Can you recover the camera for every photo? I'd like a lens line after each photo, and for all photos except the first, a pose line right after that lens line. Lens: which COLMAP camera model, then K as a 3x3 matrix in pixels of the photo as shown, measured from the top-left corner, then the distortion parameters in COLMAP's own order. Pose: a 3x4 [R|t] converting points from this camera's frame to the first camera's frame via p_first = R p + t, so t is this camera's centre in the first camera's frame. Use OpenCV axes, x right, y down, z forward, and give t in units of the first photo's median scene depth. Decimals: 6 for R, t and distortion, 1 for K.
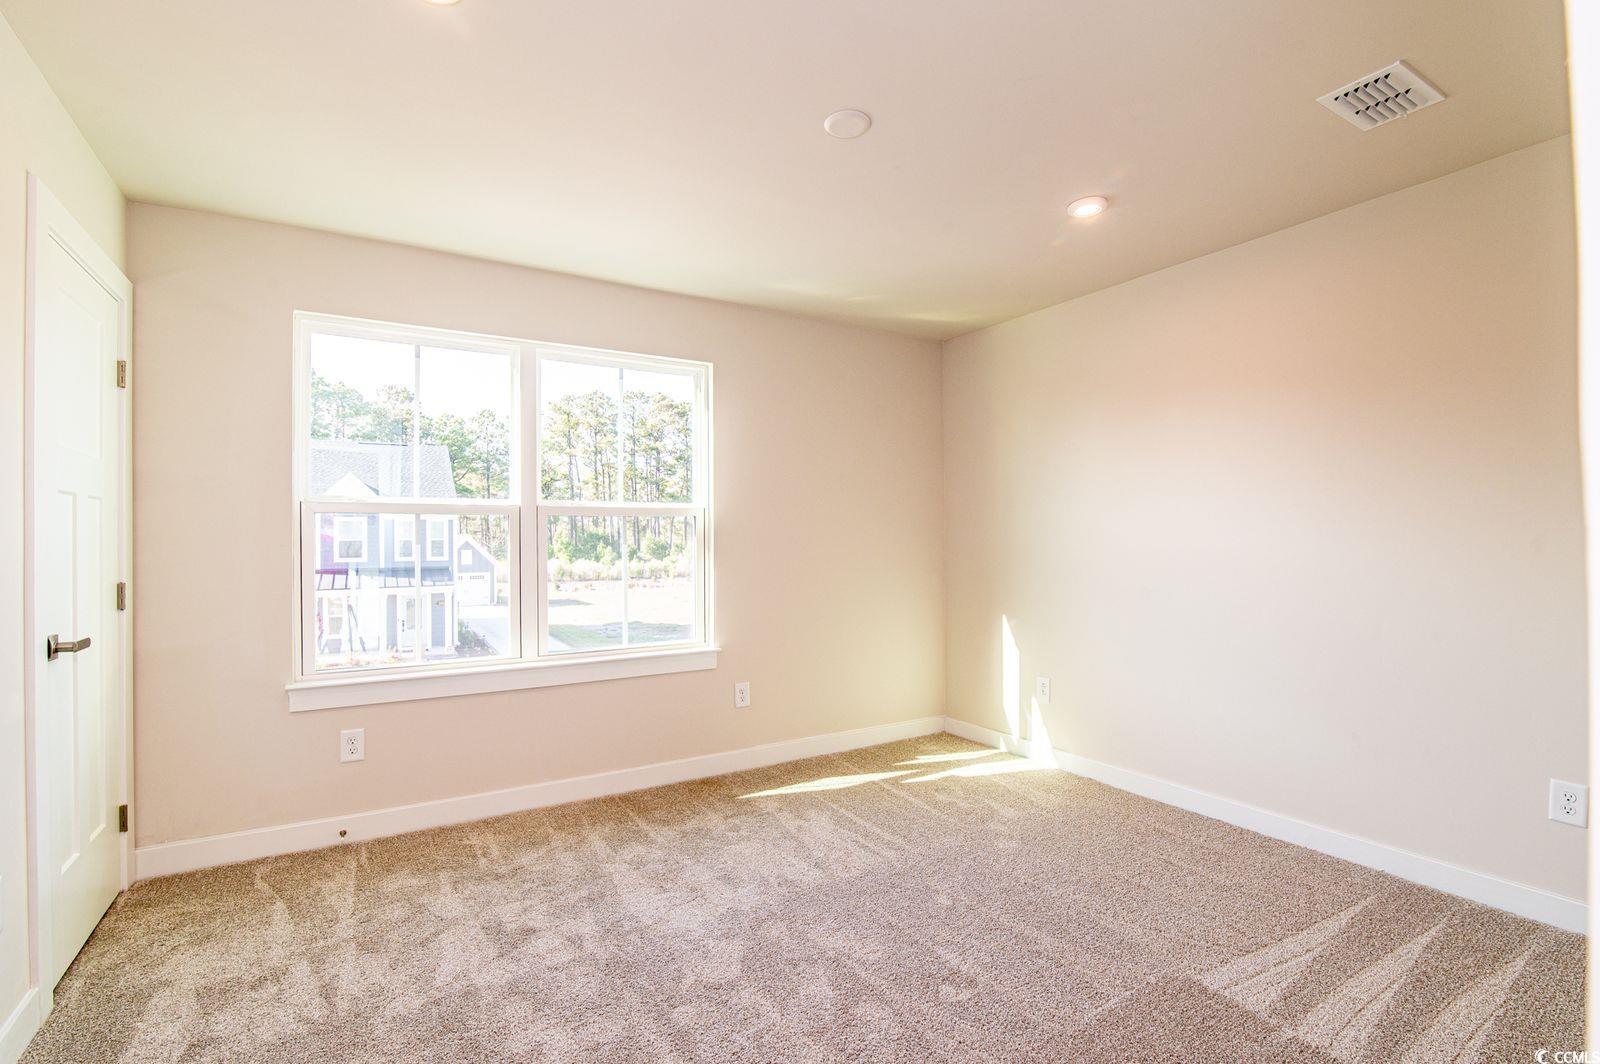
lens RADIAL K [[757.7, 0, 800.0], [0, 757.7, 532.0], [0, 0, 1]] dist [0.000605, 0.000192]
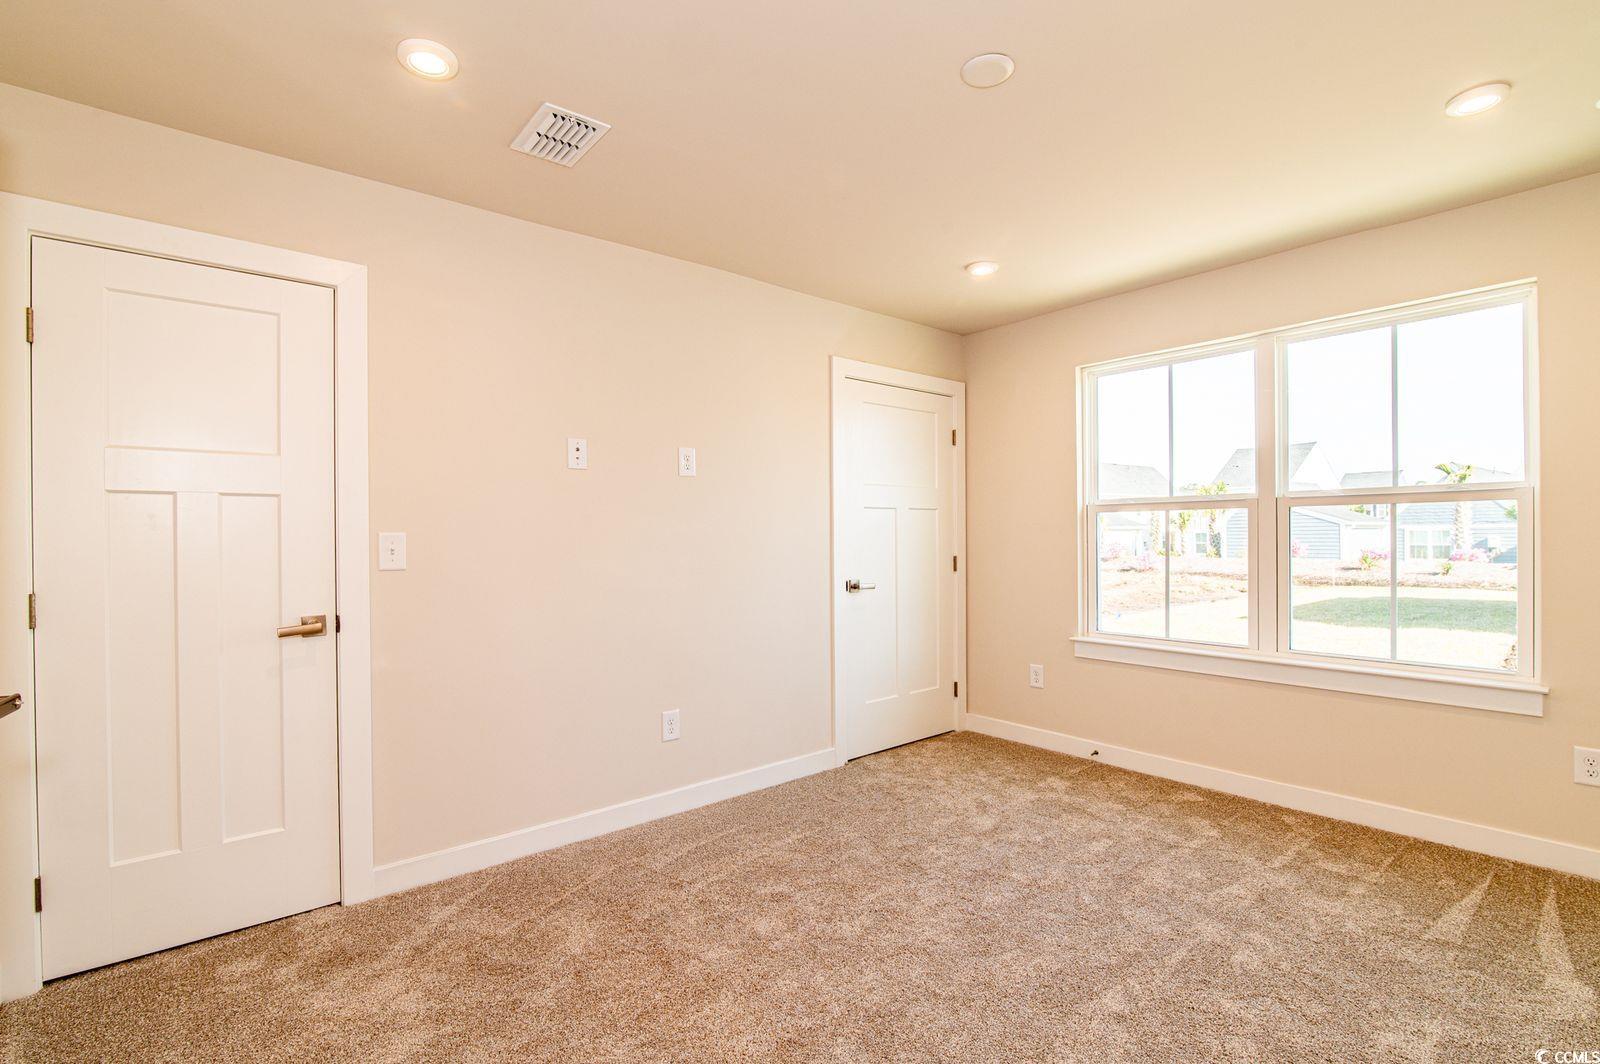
lens RADIAL K [[729.3, 0, 798.0], [0, 729.3, 537.8], [0, 0, 1]] dist [-0.019276, 0.000121]
pose [[0.155452, 0.009066, -0.987802, 0.534917], [0.014707, 0.999826, 0.011491, -0.006325], [0.987734, -0.016314, 0.155291, 0.258385]]
